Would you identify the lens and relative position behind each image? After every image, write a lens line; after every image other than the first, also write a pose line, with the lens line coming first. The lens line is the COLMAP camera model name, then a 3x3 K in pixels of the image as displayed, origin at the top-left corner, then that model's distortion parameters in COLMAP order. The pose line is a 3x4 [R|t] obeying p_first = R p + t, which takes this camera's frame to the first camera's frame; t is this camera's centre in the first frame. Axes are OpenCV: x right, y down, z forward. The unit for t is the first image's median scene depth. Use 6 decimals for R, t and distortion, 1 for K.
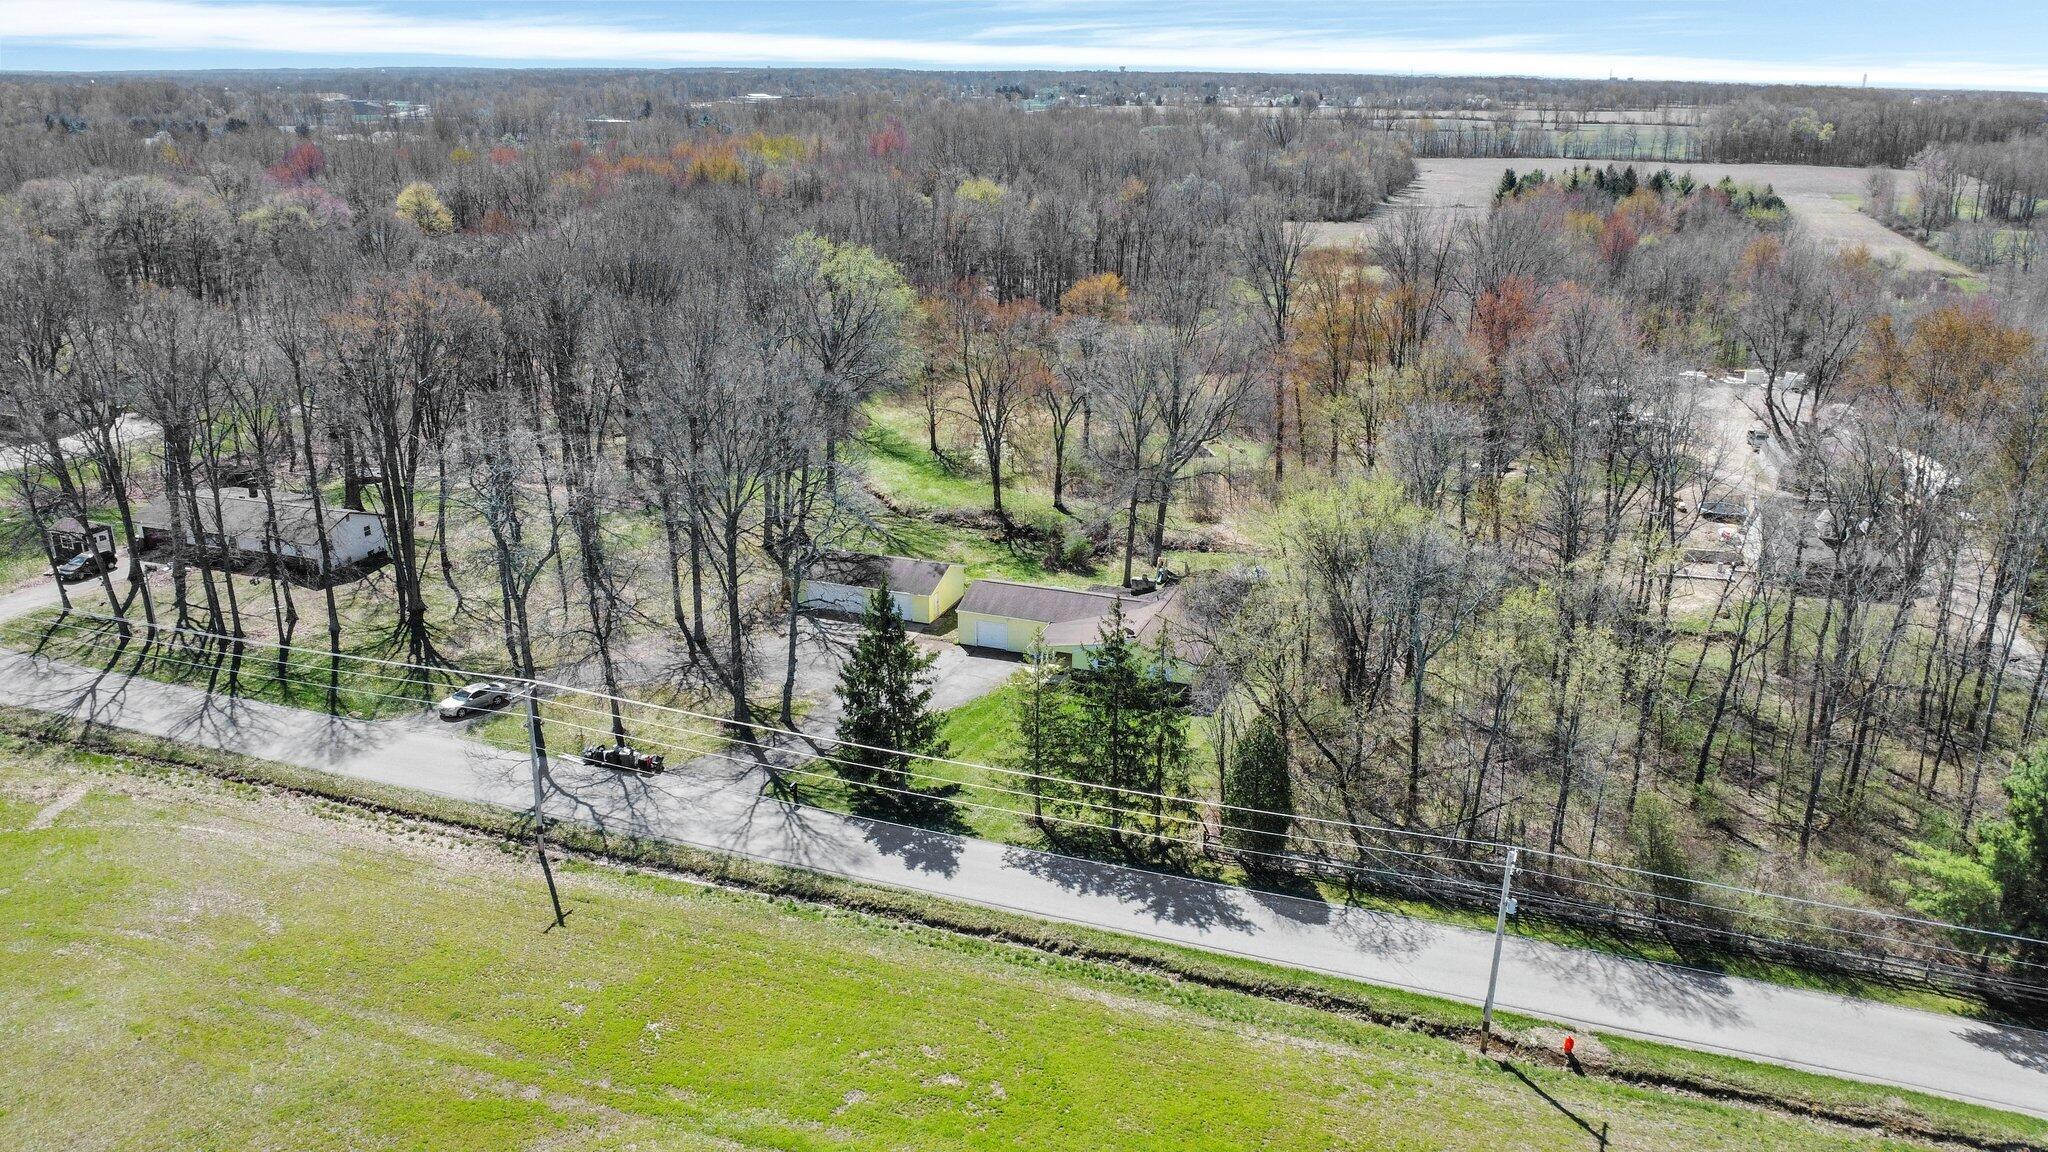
lens RADIAL K [[1451.5, 0, 1023.0], [0, 1451.5, 611.3], [0, 0, 1]] dist [-0.000675, -0.052136]
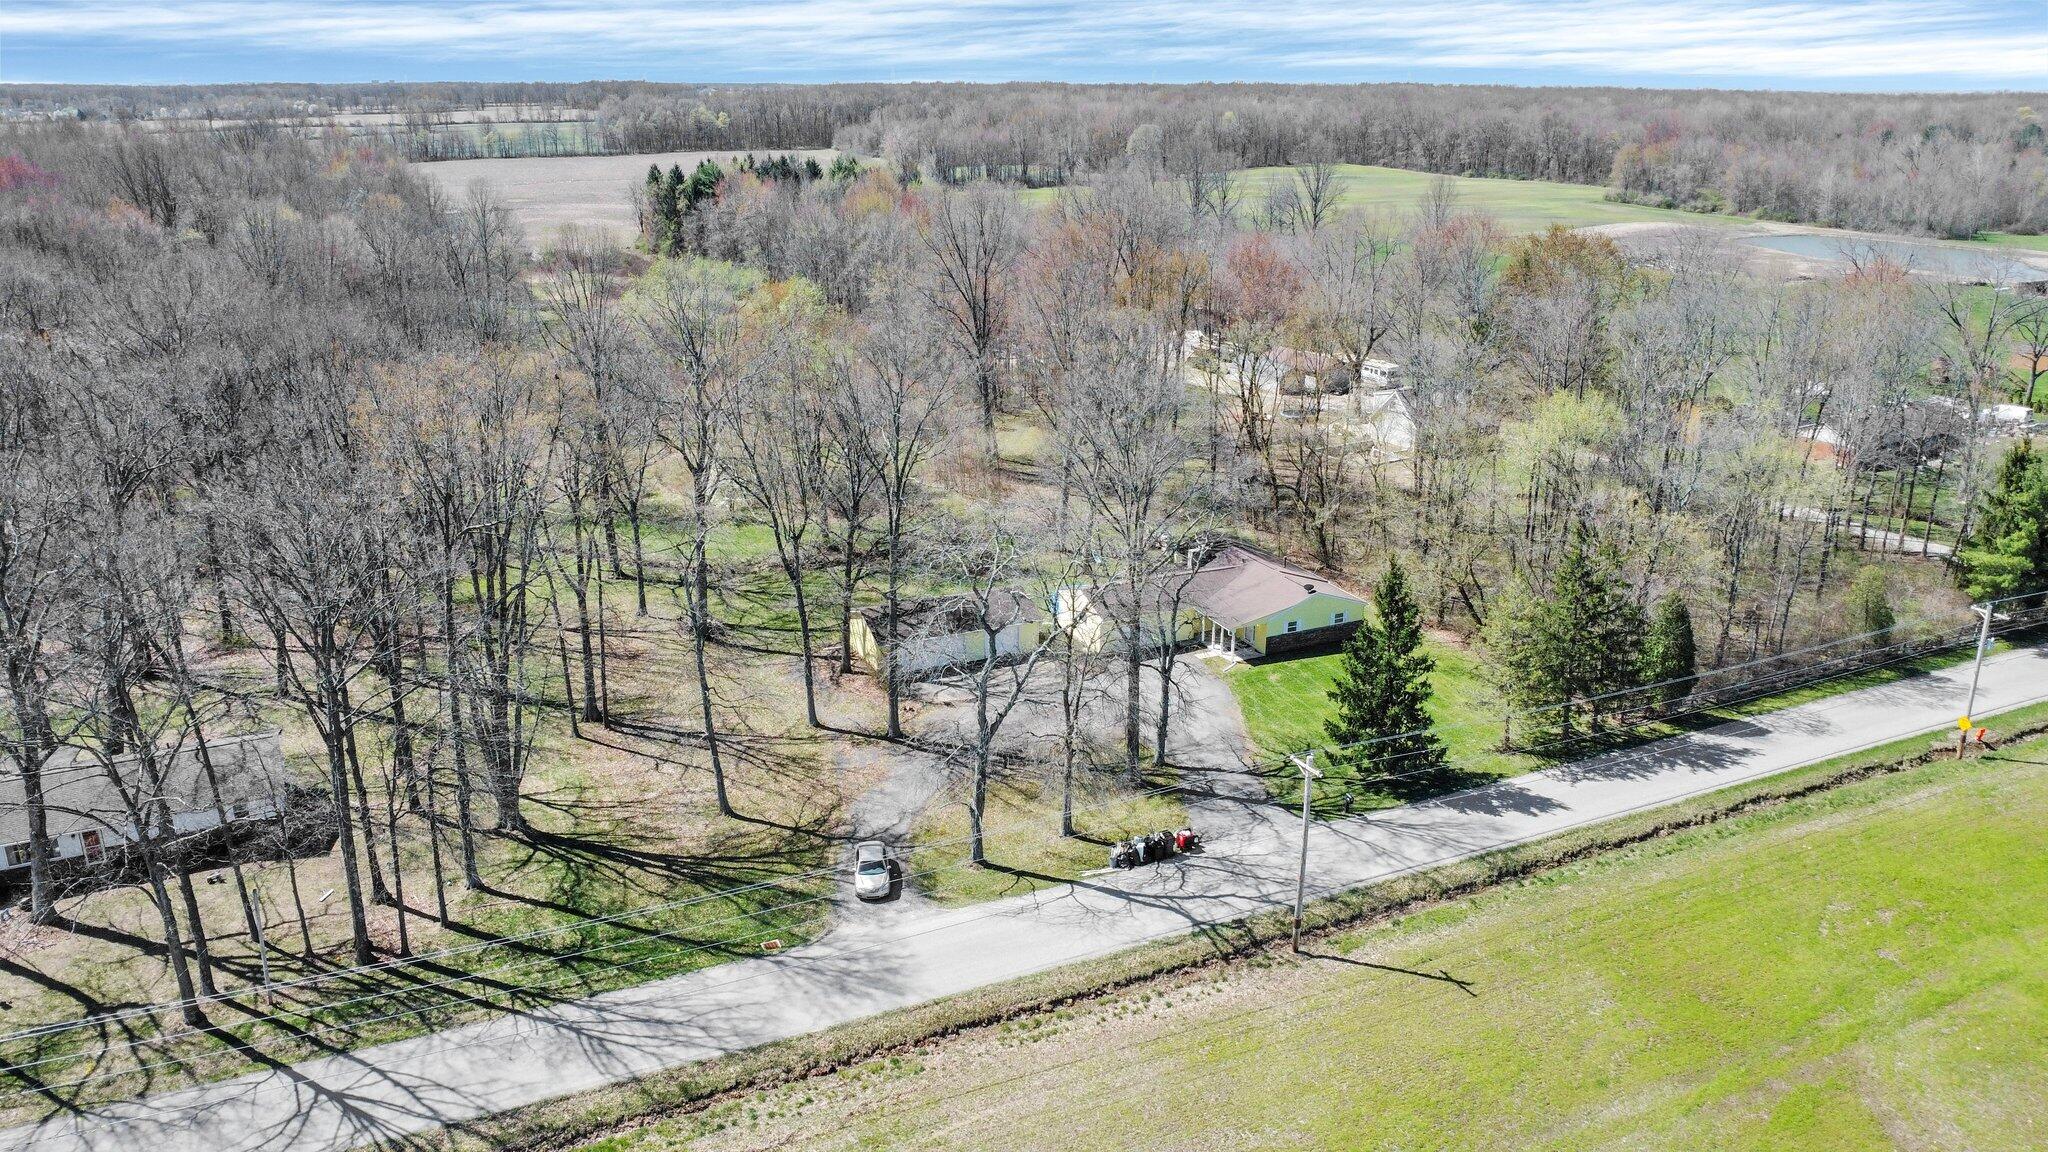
lens RADIAL K [[1468.8, 0, 1024.0], [0, 1468.8, 576.0], [0, 0, 1]] dist [-0.022123, -0.007703]
pose [[0.717689, -0.233593, 0.656016, -0.882469], [0.250490, 0.965600, 0.069791, -0.136940], [-0.649752, 0.114237, 0.751513, 0.385298]]
